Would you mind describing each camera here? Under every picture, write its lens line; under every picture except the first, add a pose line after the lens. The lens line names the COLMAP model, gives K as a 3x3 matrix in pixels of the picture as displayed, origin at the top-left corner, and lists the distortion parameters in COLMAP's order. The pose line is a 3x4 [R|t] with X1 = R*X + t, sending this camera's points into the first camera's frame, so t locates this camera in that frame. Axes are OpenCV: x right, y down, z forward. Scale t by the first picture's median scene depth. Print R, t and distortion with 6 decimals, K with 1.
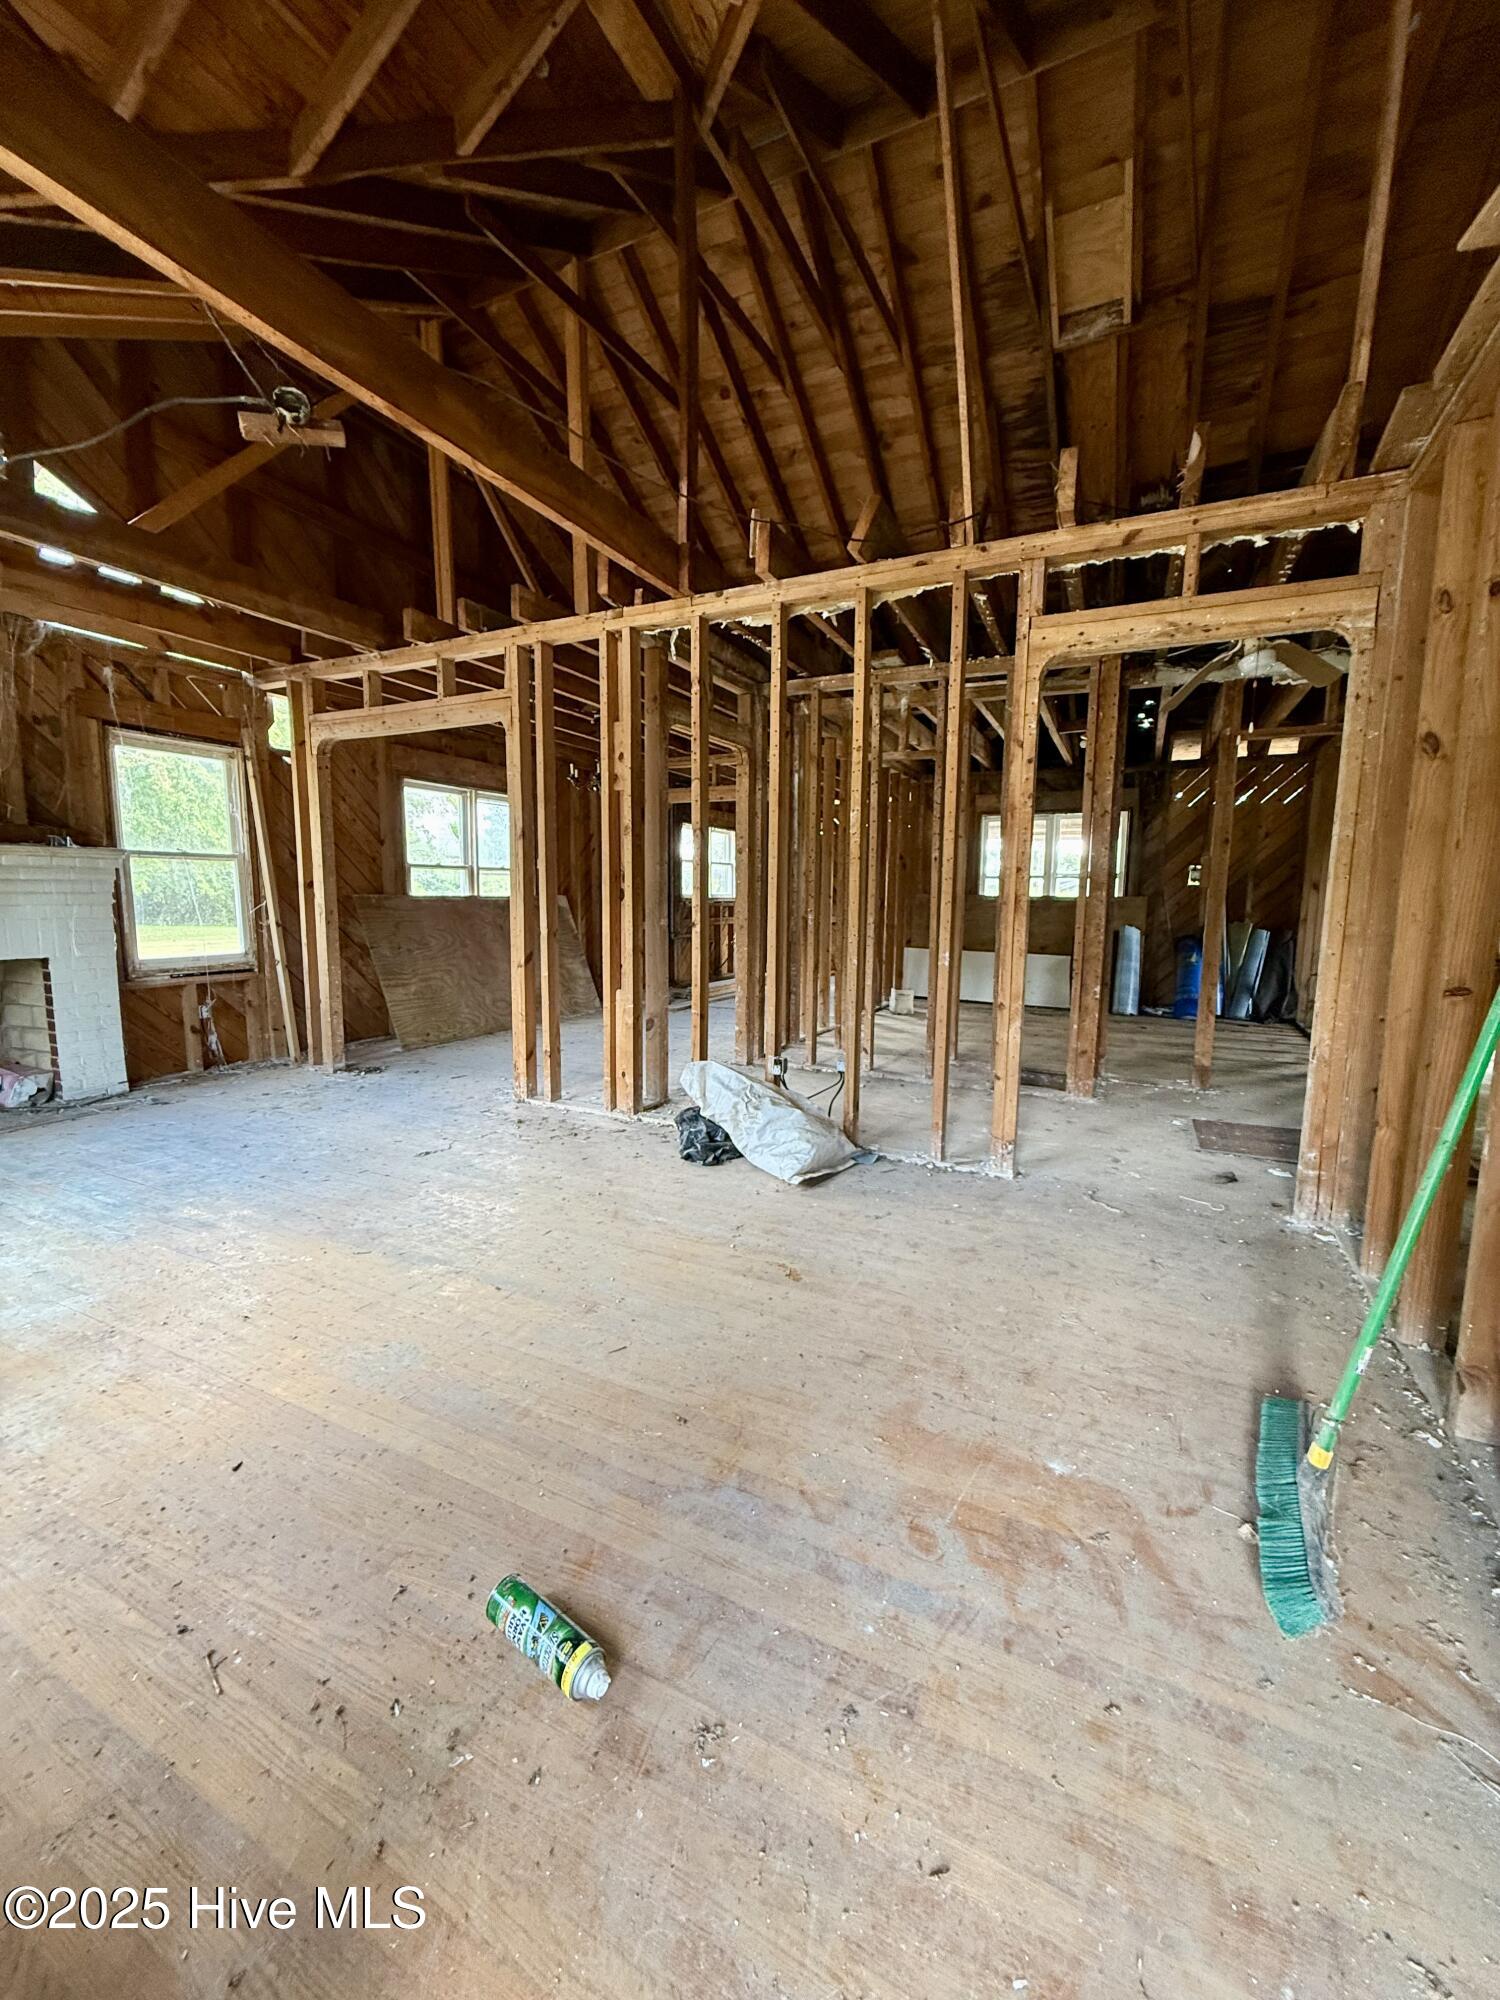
lens RADIAL K [[793.7, 0, 749.8], [0, 793.7, 997.3], [0, 0, 1]] dist [-0.000414, 0.000110]
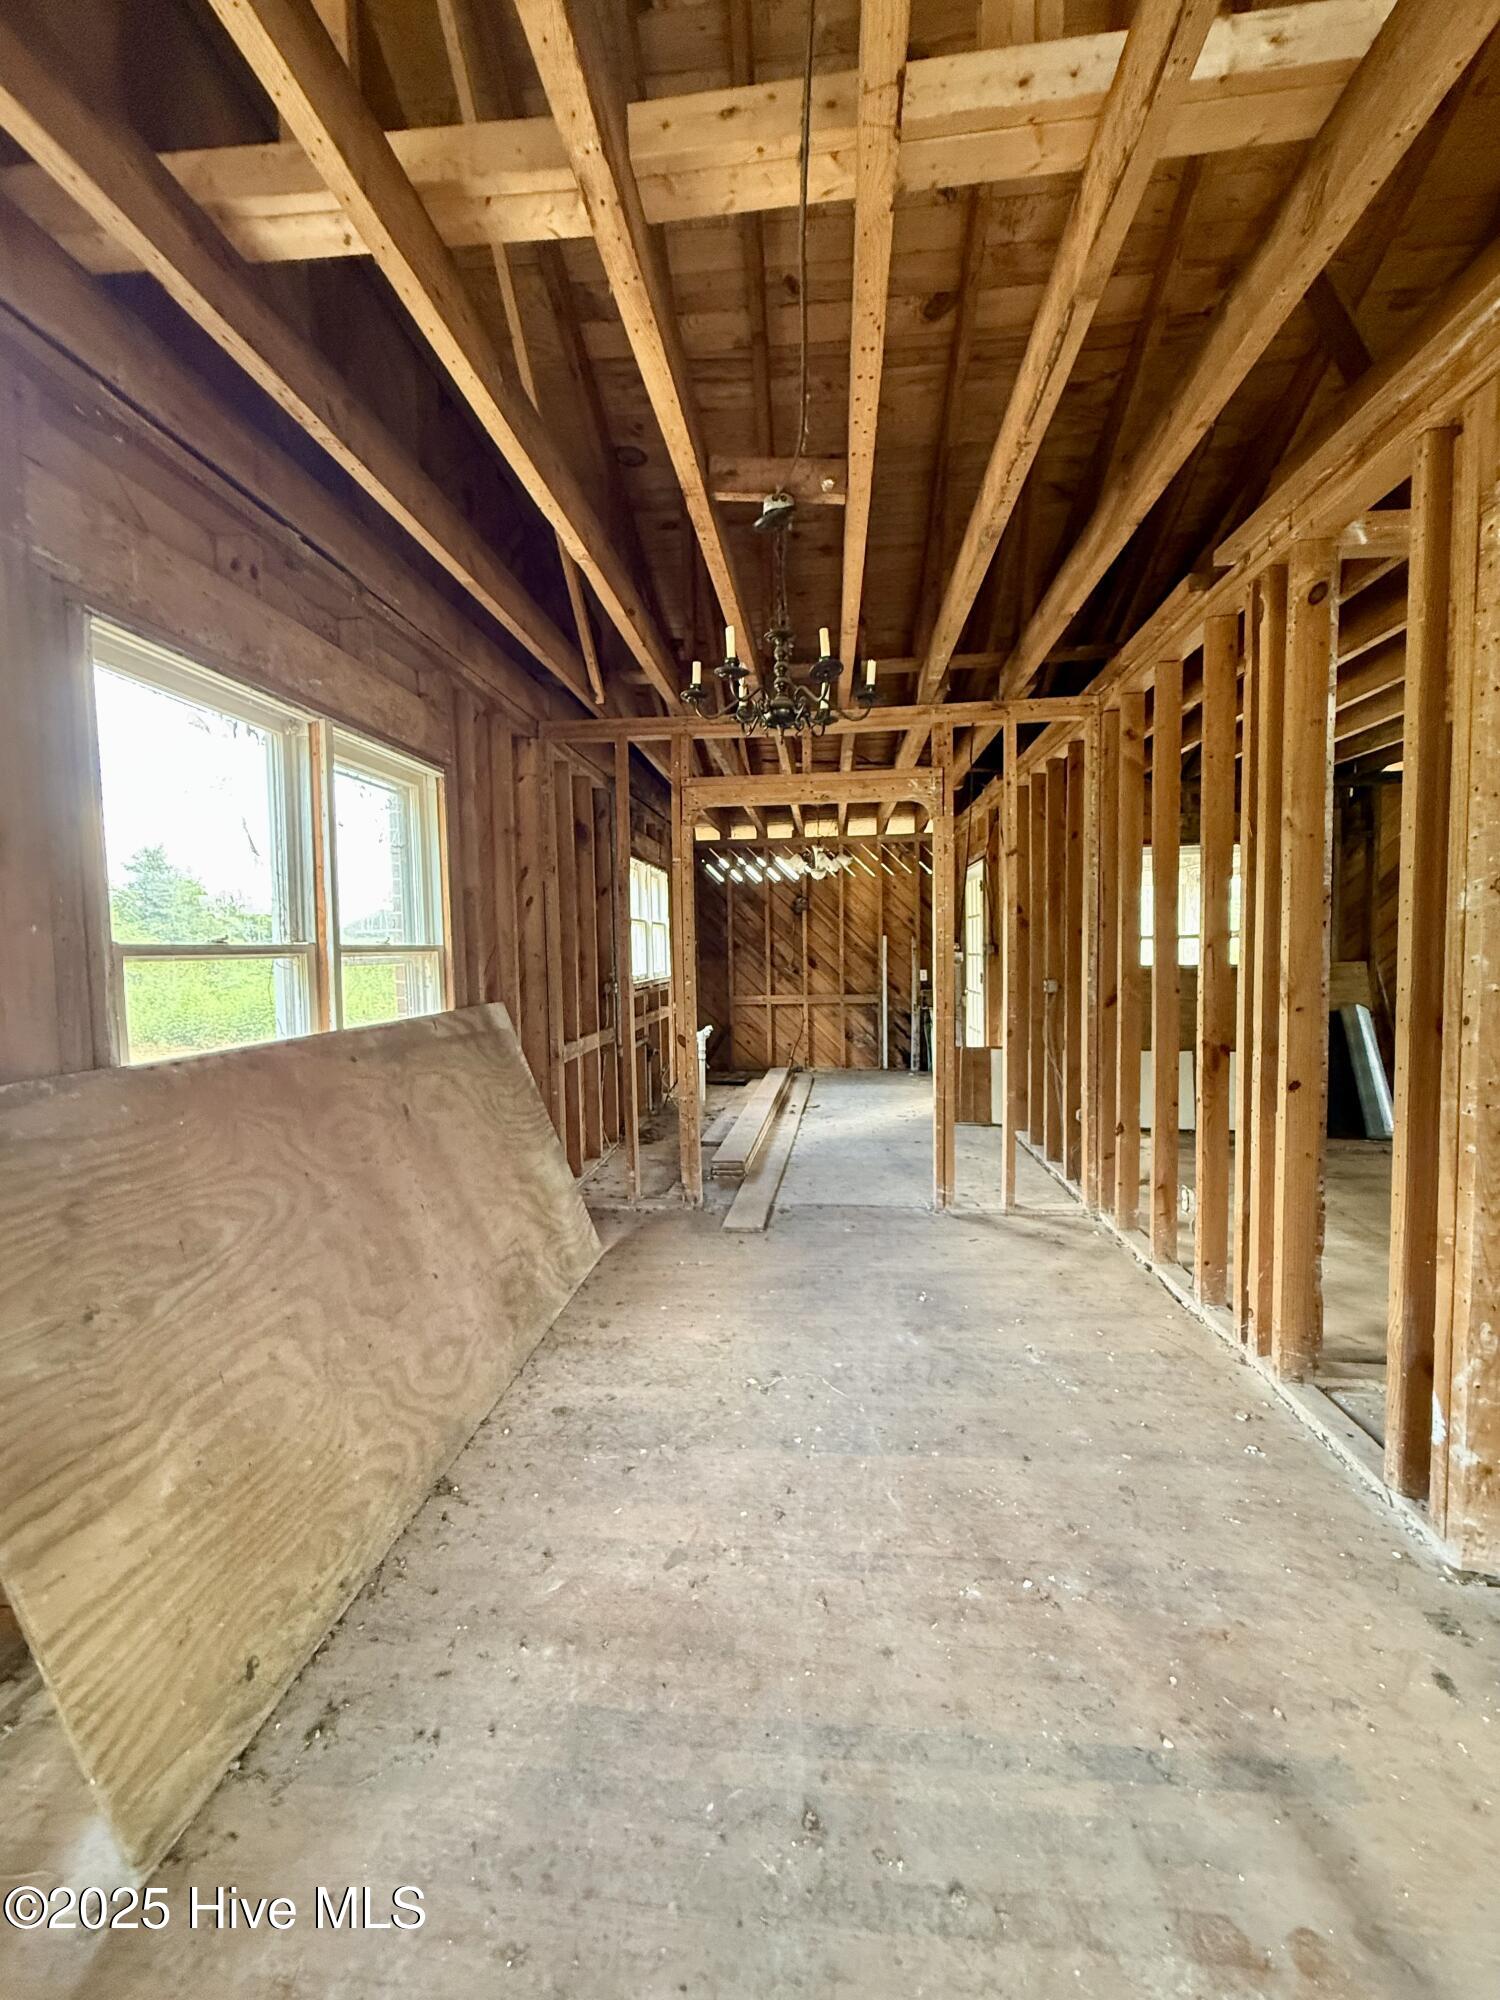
lens RADIAL K [[793.7, 0, 753.0], [0, 793.7, 996.0], [0, 0, 1]] dist [-0.000414, 0.000110]
pose [[0.935947, -0.046352, 0.349077, -0.469896], [0.071245, 0.995724, -0.058806, -0.175303], [-0.344859, 0.079909, 0.935247, 0.990340]]
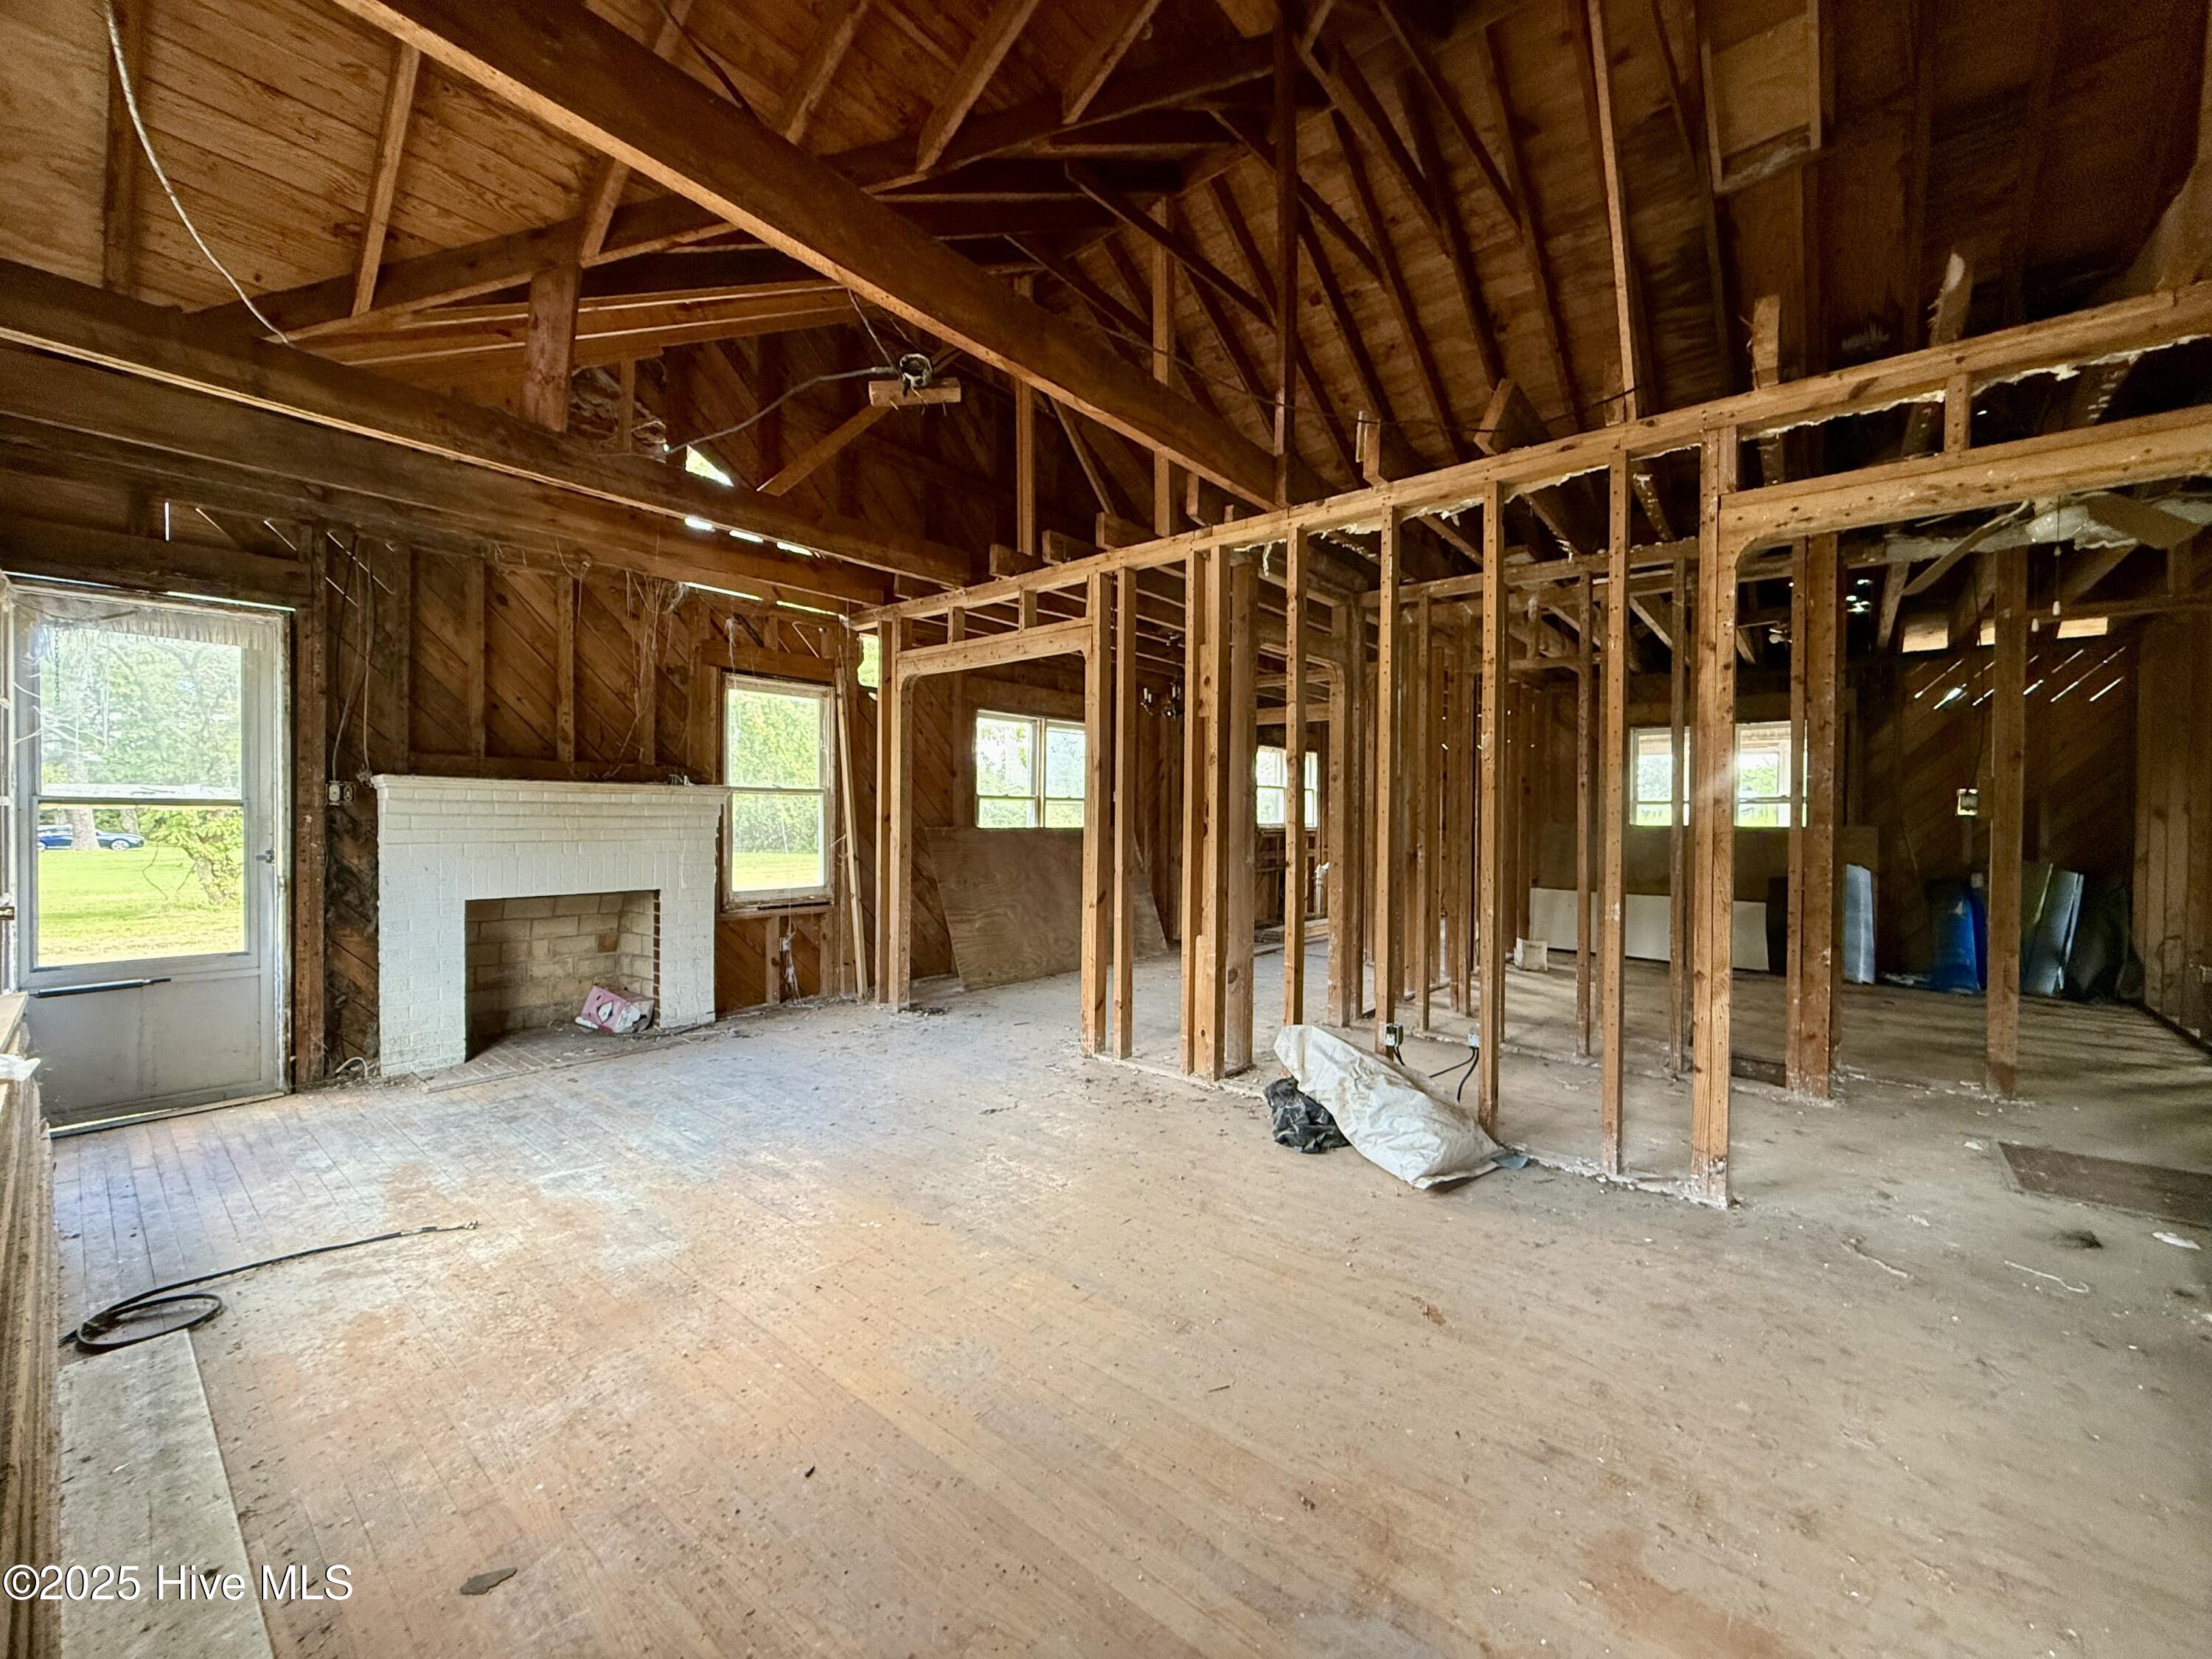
lens RADIAL K [[877.8, 0, 1101.3], [0, 877.8, 829.3], [0, 0, 1]] dist [-0.000414, 0.000110]
pose [[0.969288, -0.000242, -0.245928, -0.028847], [-0.028875, 0.992971, -0.114784, -0.011393], [0.244227, 0.118360, 0.962468, 0.011814]]
